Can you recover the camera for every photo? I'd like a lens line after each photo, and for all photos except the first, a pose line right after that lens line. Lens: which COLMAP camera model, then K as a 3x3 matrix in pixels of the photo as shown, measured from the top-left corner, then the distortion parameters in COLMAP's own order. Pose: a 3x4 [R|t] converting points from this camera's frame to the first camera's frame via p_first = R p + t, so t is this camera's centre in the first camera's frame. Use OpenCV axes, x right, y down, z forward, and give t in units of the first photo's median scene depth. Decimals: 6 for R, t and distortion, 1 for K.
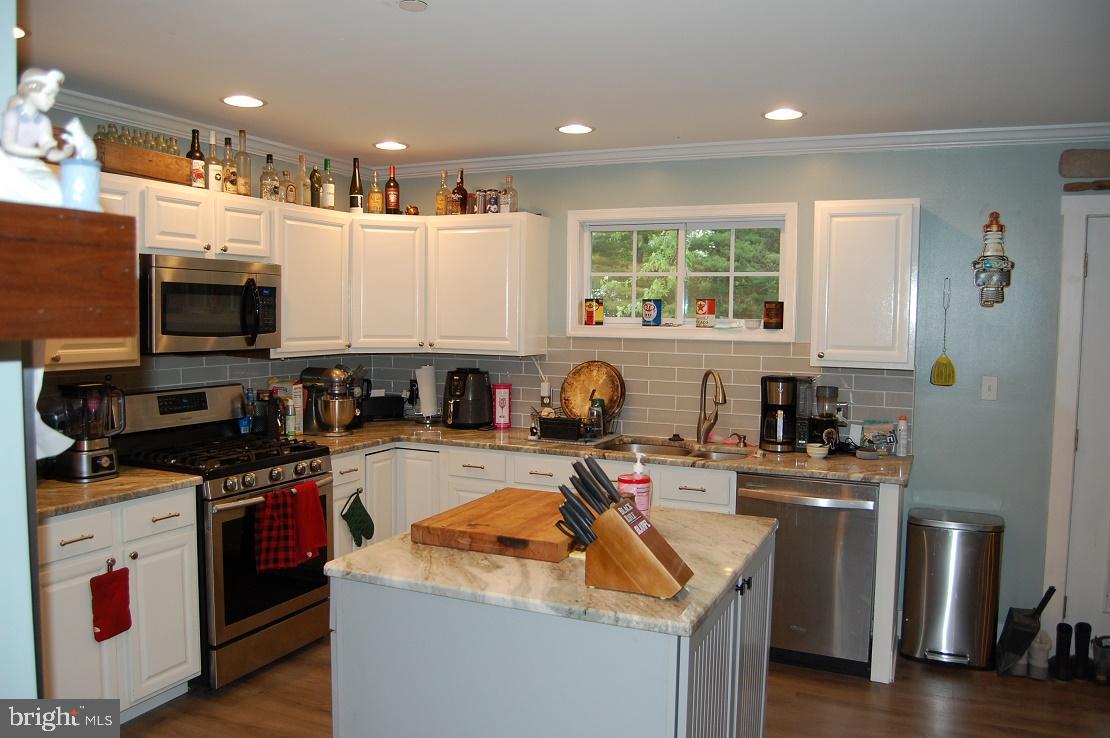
lens RADIAL K [[866.8, 0, 551.5], [0, 866.8, 371.9], [0, 0, 1]] dist [-0.094045, 0.036182]
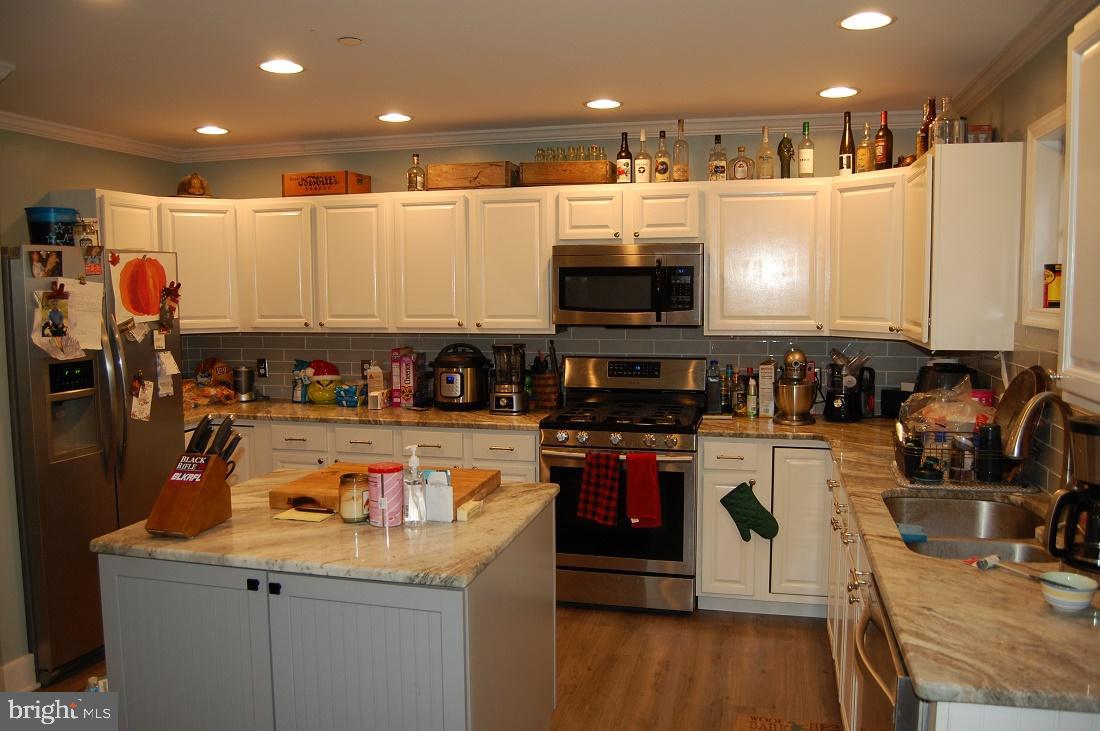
lens RADIAL K [[859.0, 0, 546.6], [0, 859.0, 368.3], [0, 0, 1]] dist [-0.094045, 0.036182]
pose [[0.175072, 0.079083, -0.981374, 0.632515], [-0.056235, 0.995945, 0.070226, -0.036764], [0.982948, 0.042893, 0.178810, 0.614824]]
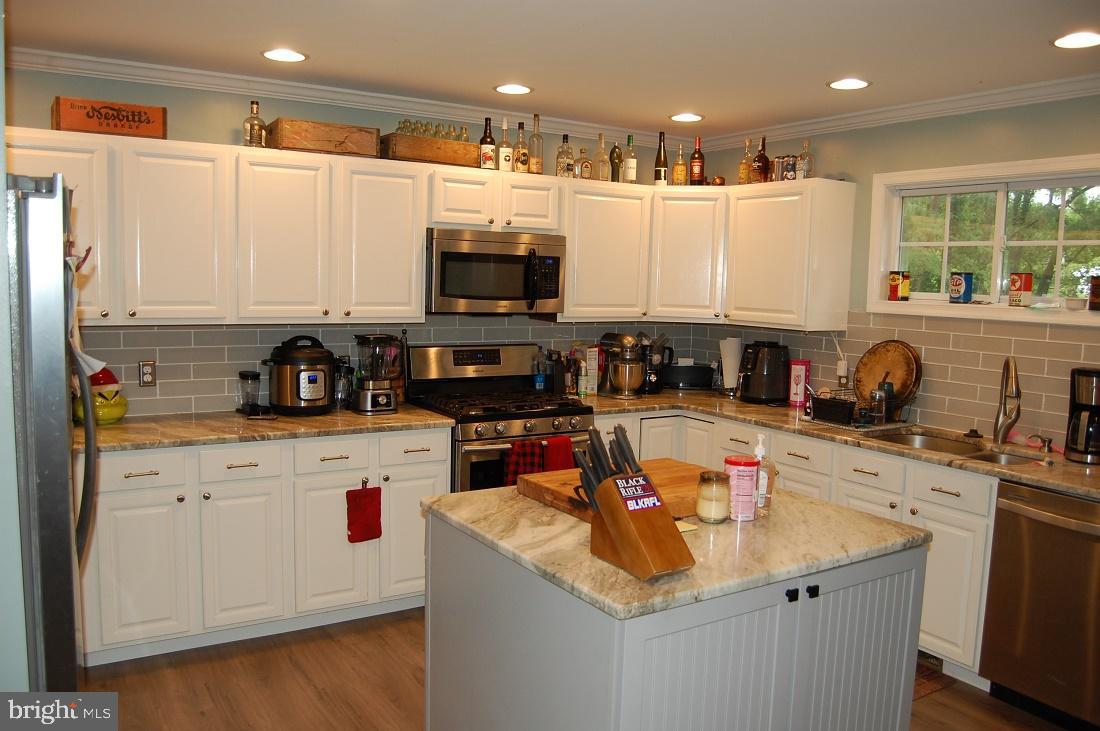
lens RADIAL K [[859.0, 0, 546.6], [0, 859.0, 368.3], [0, 0, 1]] dist [-0.094045, 0.036182]
pose [[0.837796, 0.065963, -0.541984, 0.251431], [-0.051615, 0.997798, 0.041652, -0.001729], [0.543538, -0.006921, 0.839356, 0.071004]]
